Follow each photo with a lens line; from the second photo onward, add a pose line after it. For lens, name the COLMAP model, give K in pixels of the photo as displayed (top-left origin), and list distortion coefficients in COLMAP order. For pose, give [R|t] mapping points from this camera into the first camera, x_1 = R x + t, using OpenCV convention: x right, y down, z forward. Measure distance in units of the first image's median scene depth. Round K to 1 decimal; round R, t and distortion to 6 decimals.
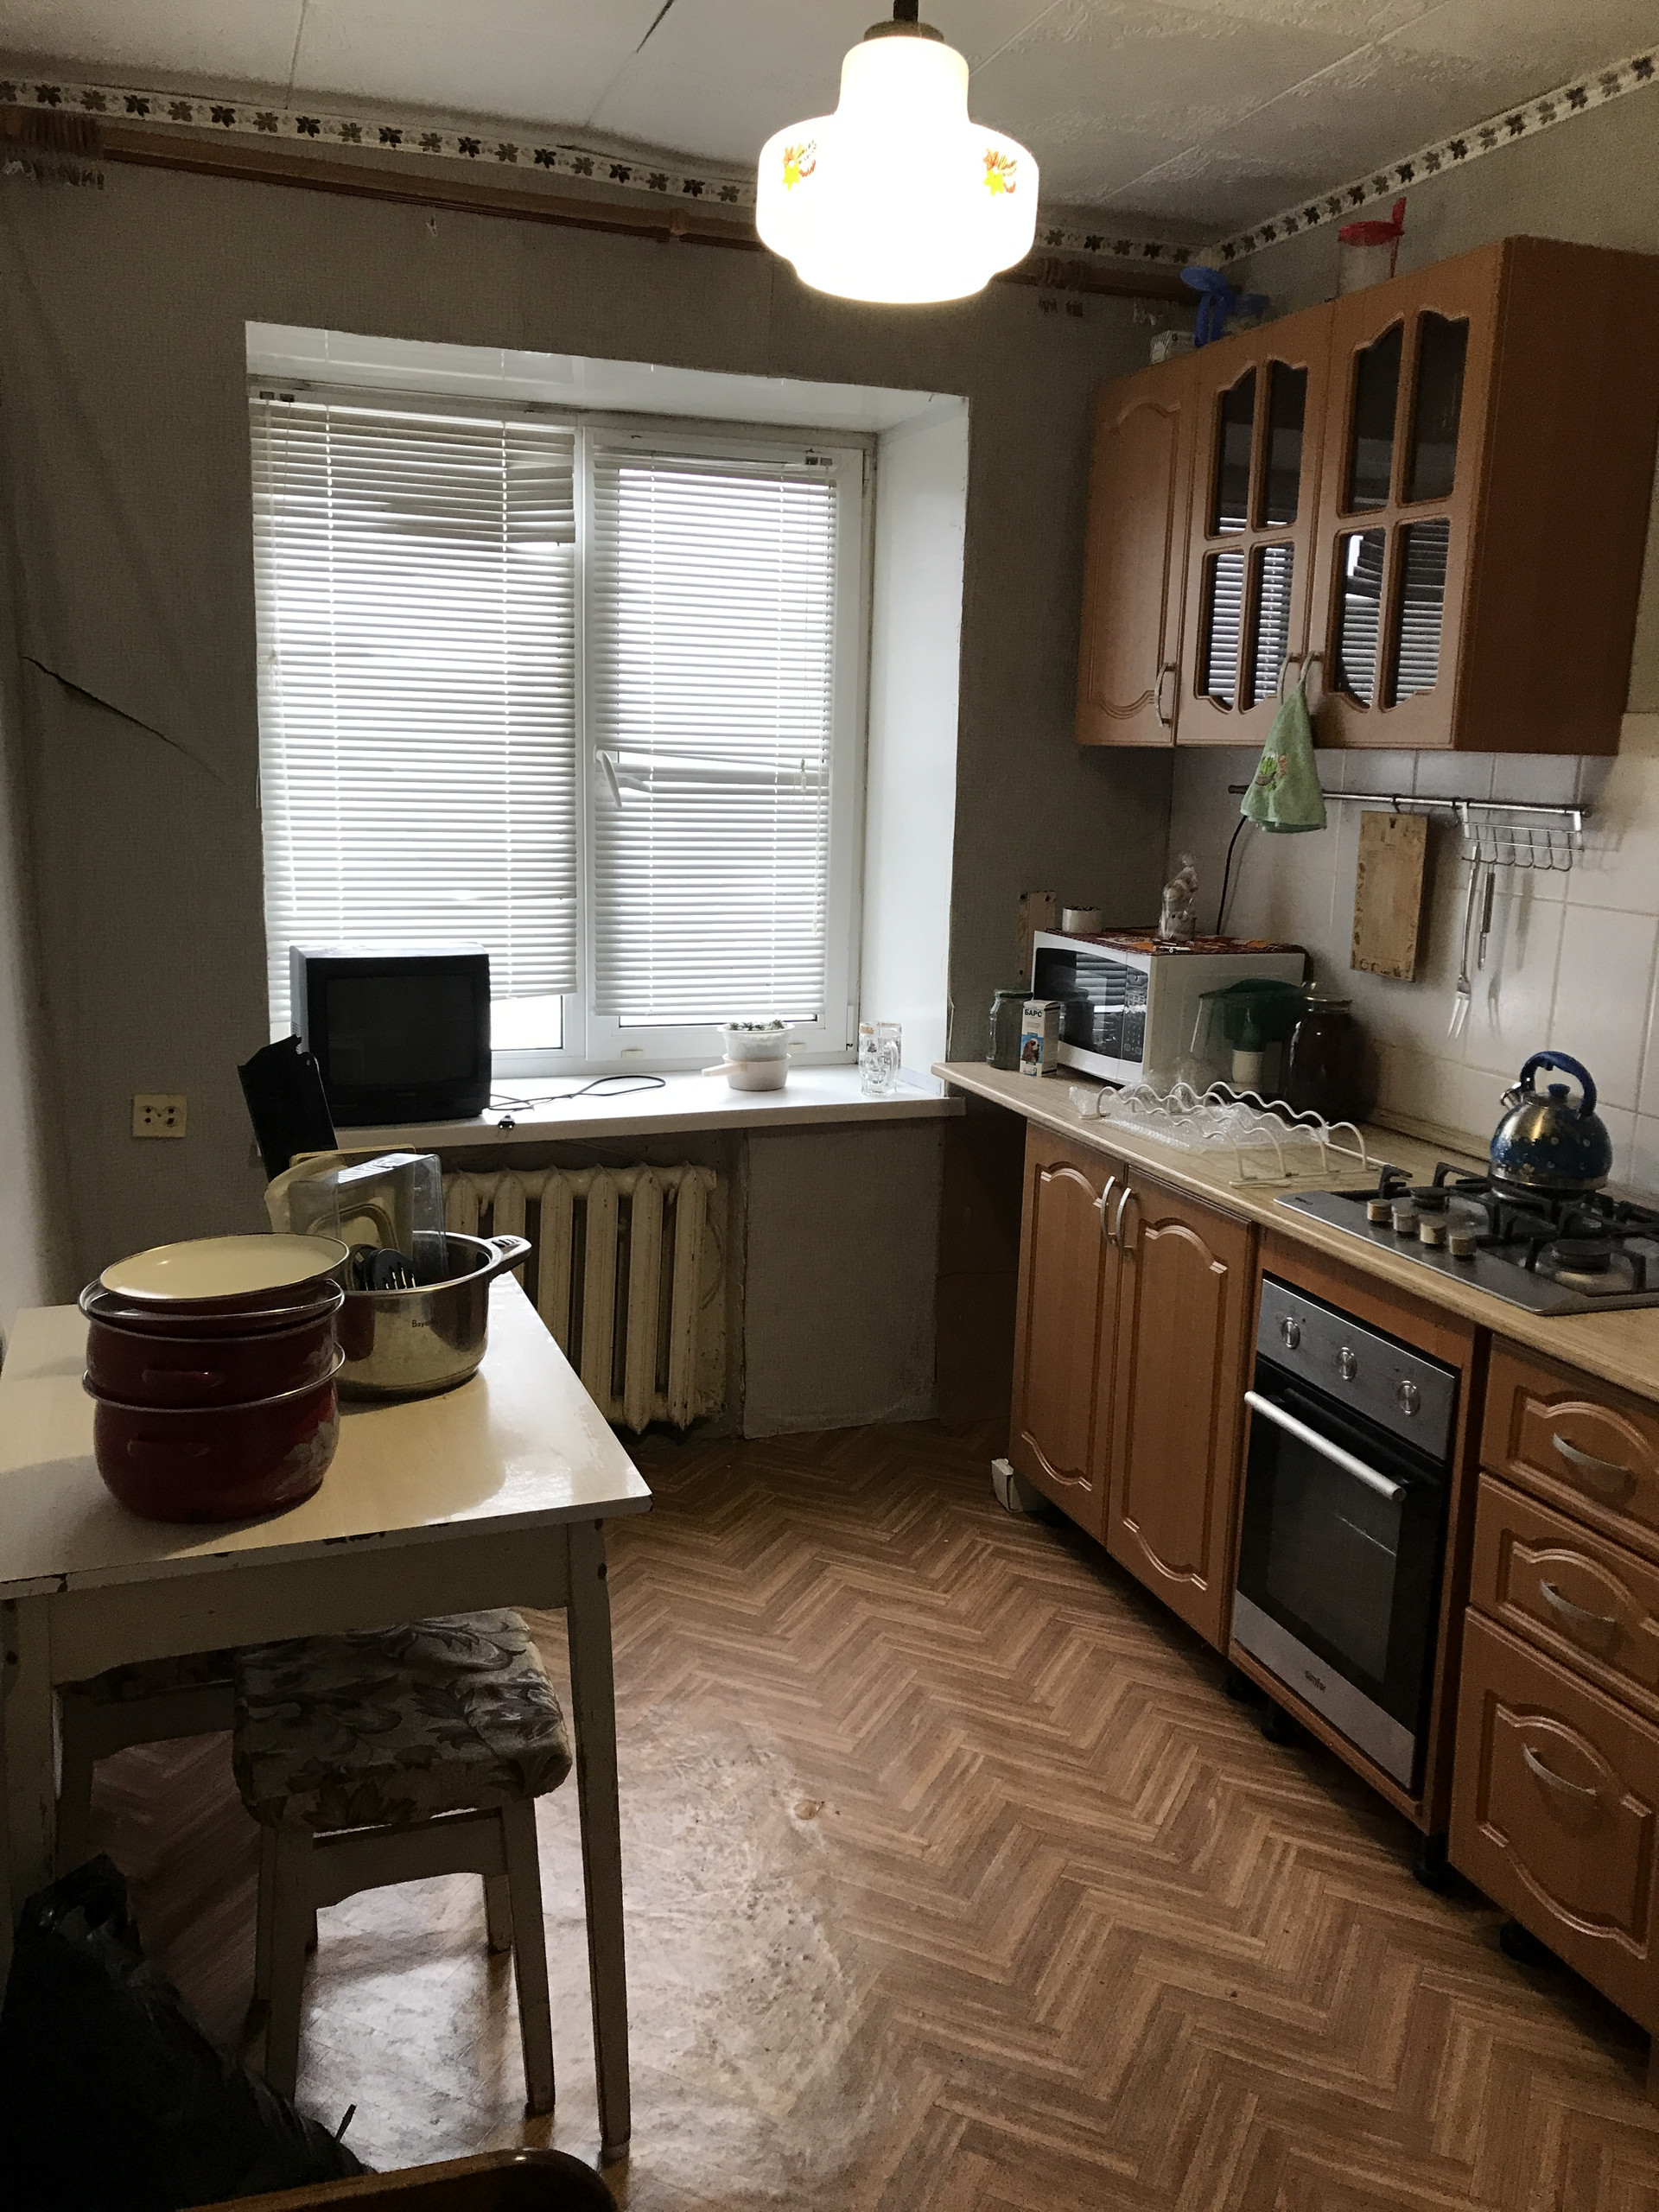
lens RADIAL K [[1796.1, 0, 837.2], [0, 1796.1, 1105.8], [0, 0, 1]] dist [0.015143, -0.016408]
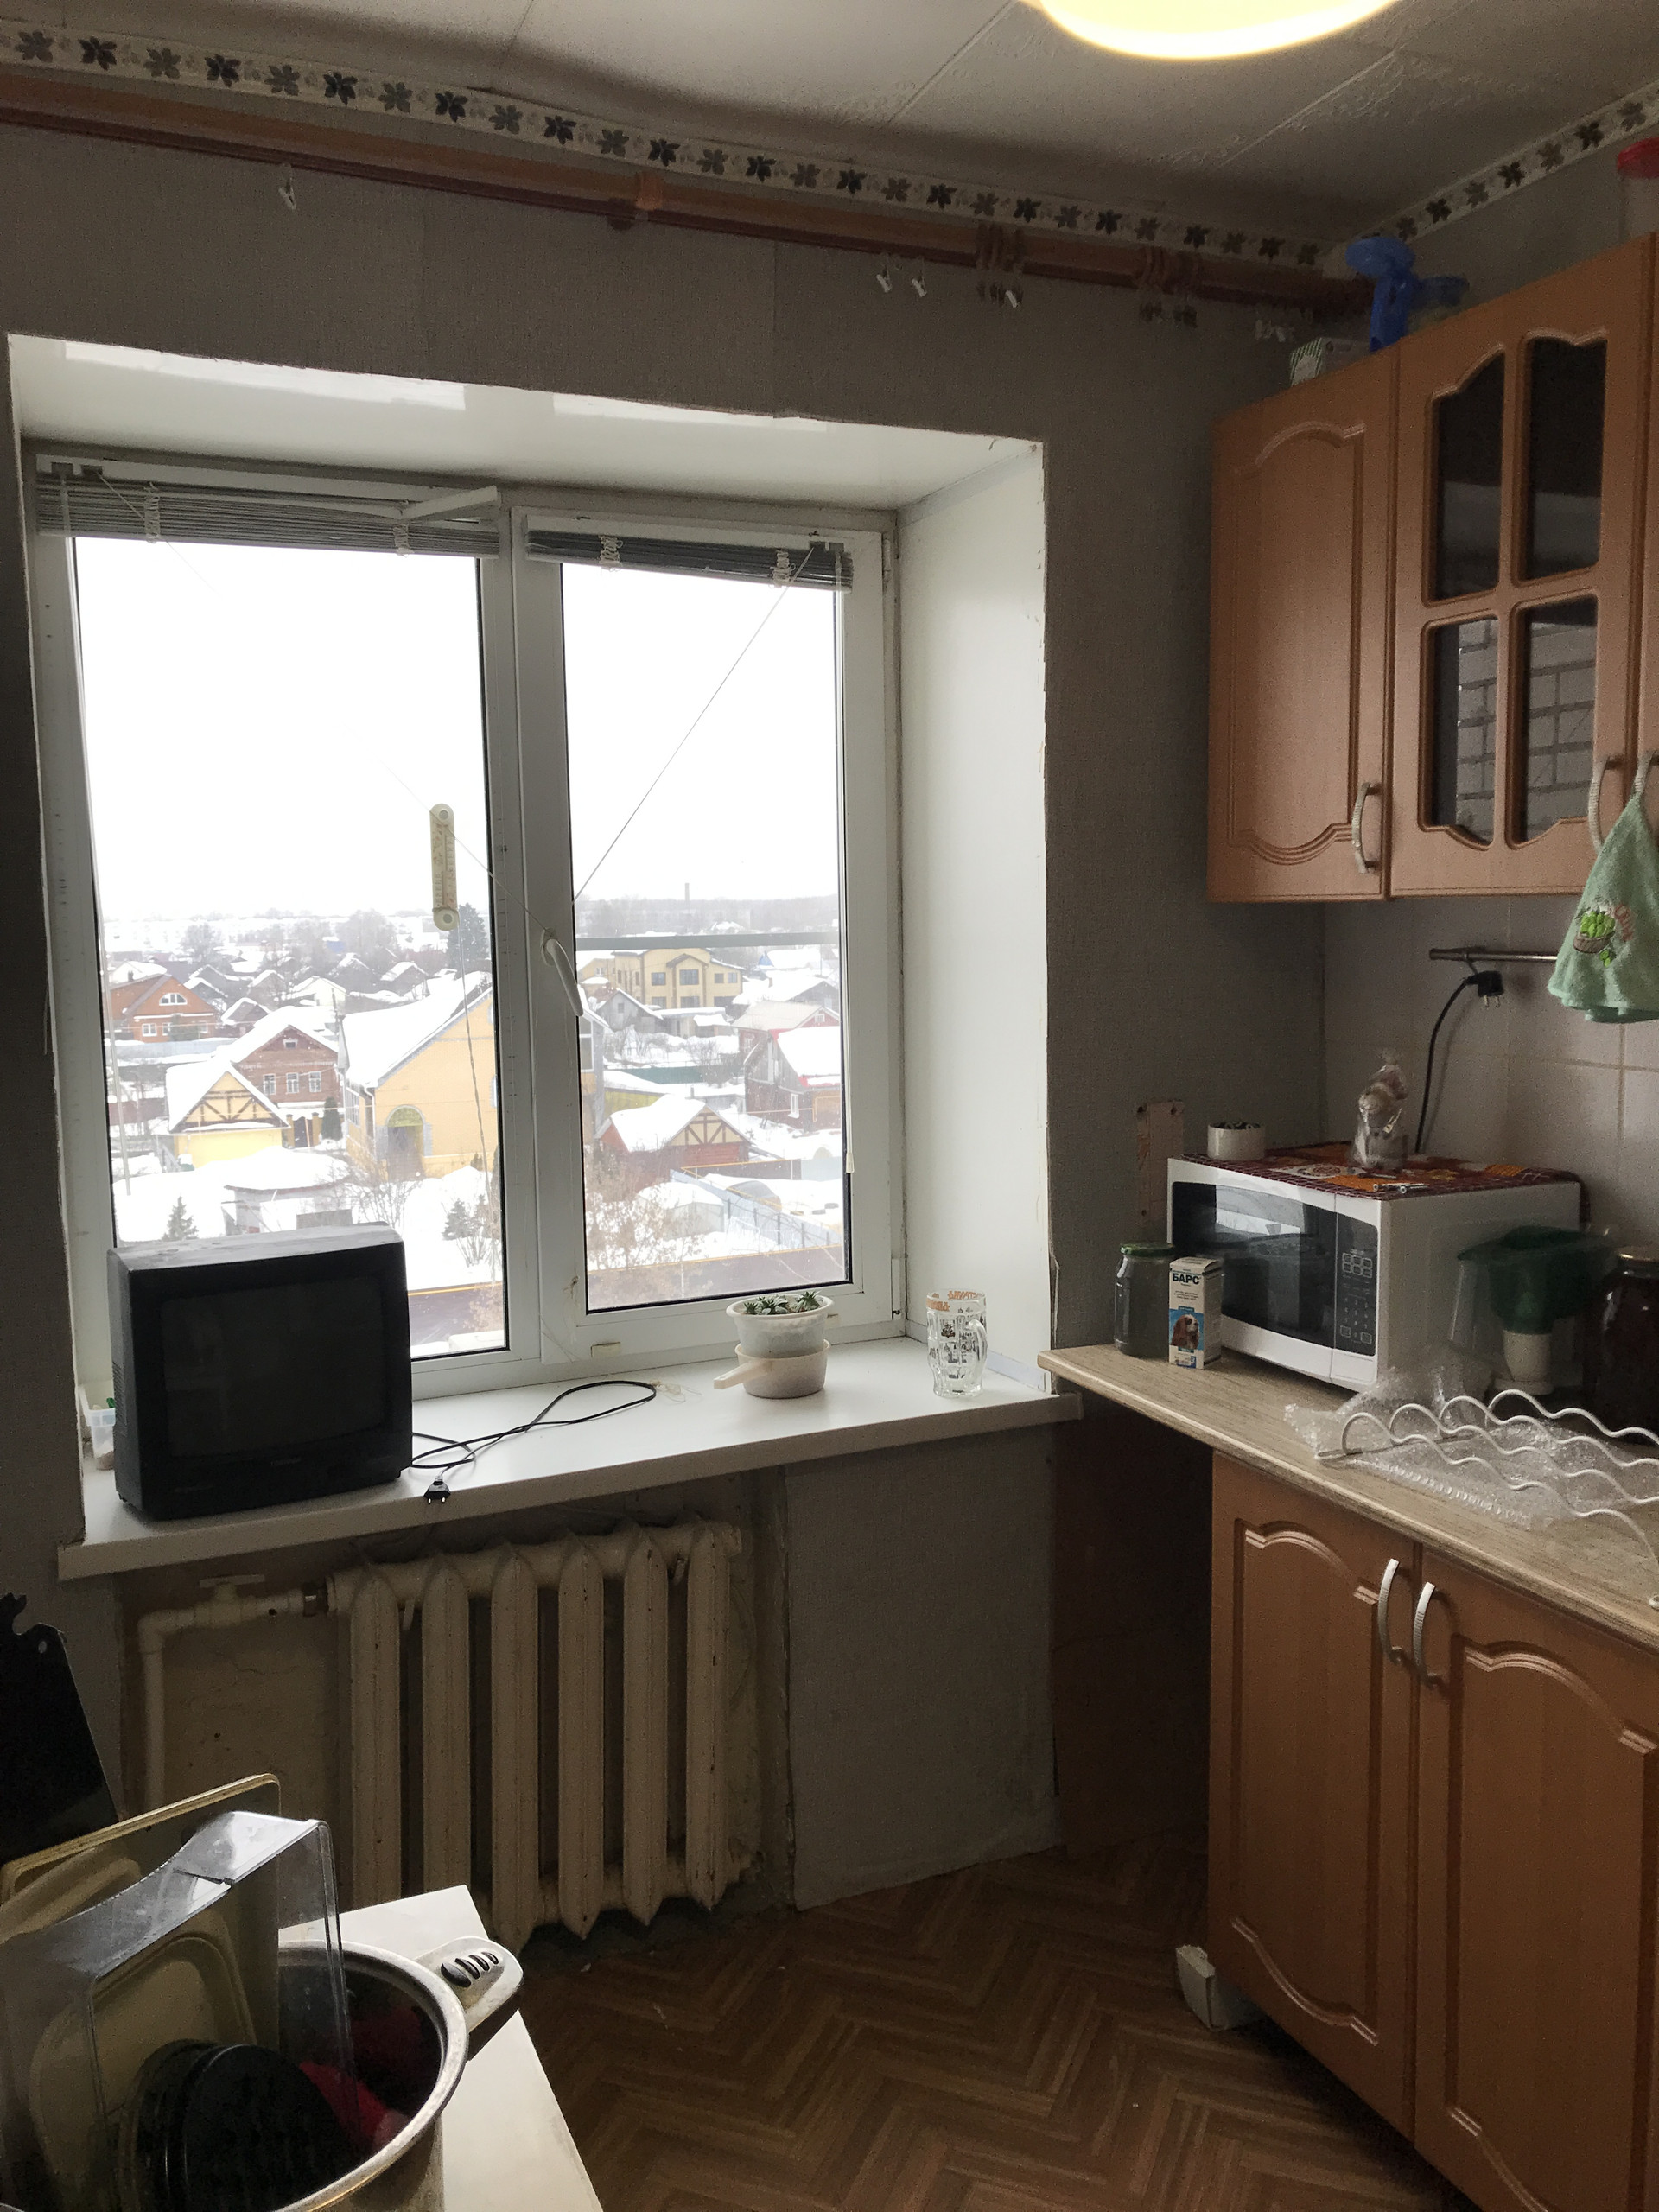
lens RADIAL K [[1796.1, 0, 833.8], [0, 1796.1, 1089.7], [0, 0, 1]] dist [0.015143, -0.016408]
pose [[0.997467, -0.049454, 0.051117, -0.063619], [0.054120, 0.994068, -0.094341, -0.069463], [-0.046148, 0.096868, 0.994227, 0.311269]]
